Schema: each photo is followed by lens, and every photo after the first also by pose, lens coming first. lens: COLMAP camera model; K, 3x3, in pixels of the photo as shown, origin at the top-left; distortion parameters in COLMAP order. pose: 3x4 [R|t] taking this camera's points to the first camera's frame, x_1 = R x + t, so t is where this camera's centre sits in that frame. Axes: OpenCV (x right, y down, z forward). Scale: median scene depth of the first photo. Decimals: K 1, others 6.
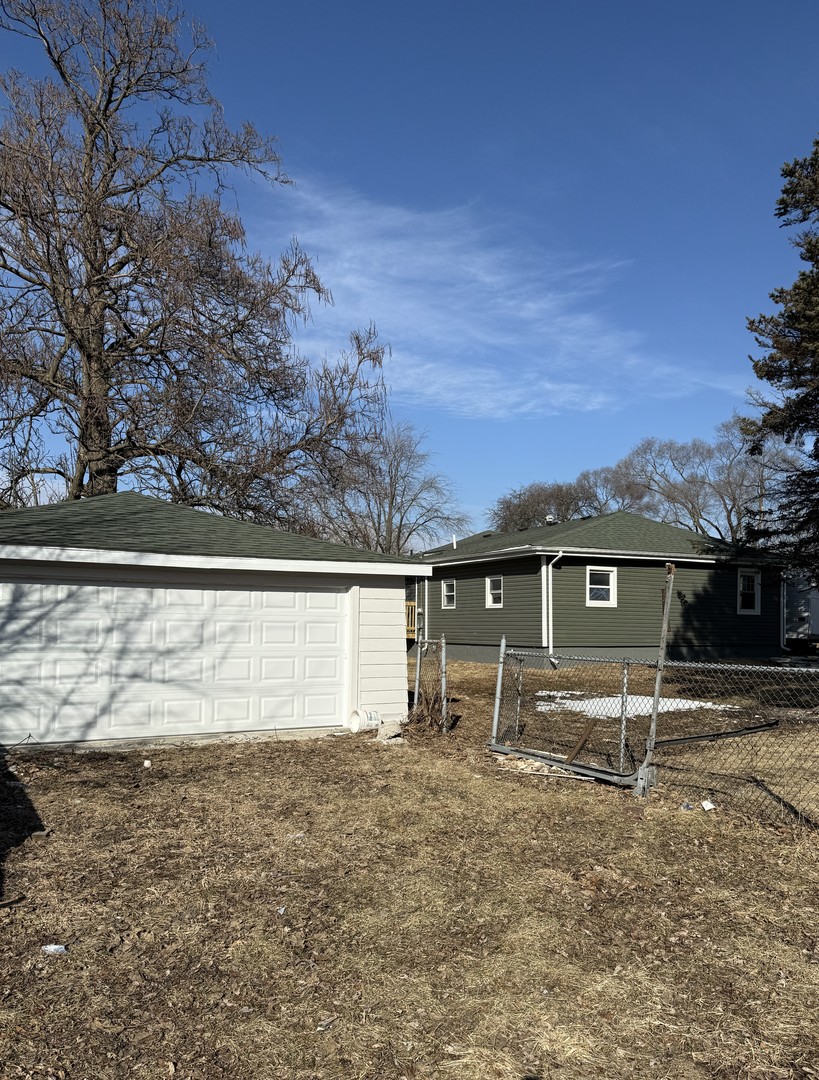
lens RADIAL K [[804.1, 0, 410.3], [0, 804.1, 541.2], [0, 0, 1]] dist [-0.002320, -0.000095]
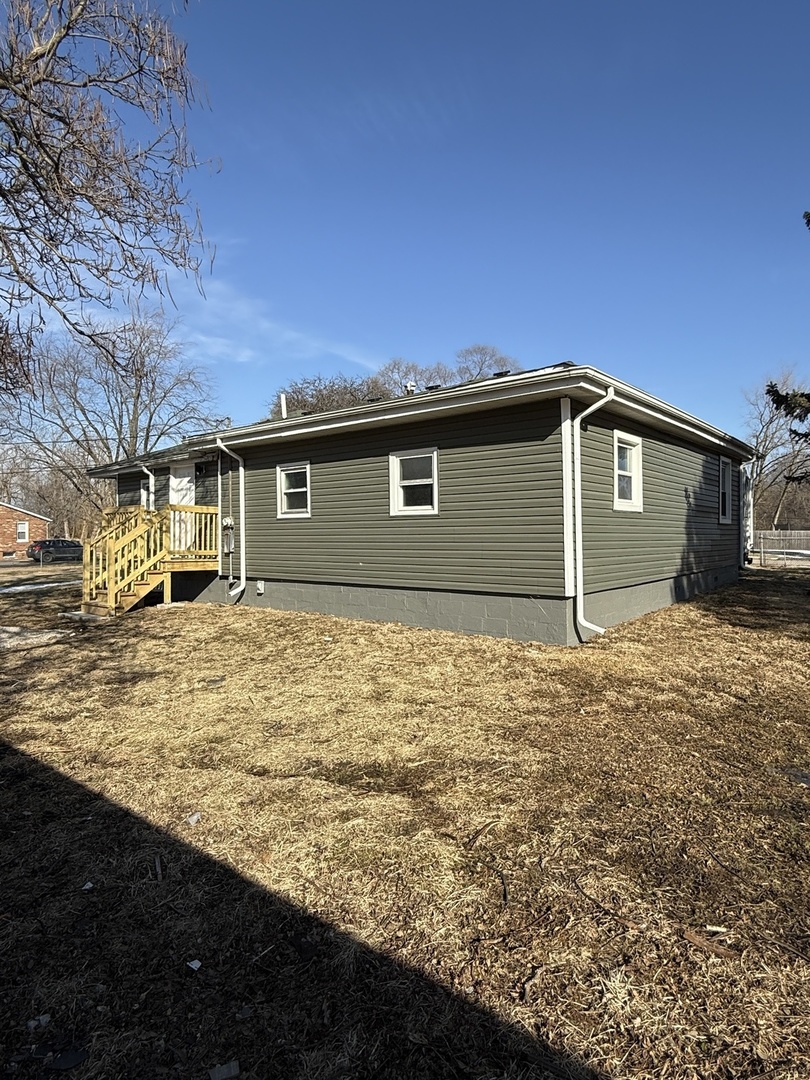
lens RADIAL K [[636.1, 0, 402.1], [0, 636.1, 537.9], [0, 0, 1]] dist [0.001229, 0.000116]
pose [[0.925990, -0.016224, 0.377199, -0.047041], [-0.025550, 0.994093, 0.105480, 0.050344], [-0.376682, -0.107311, 0.920106, 0.574765]]
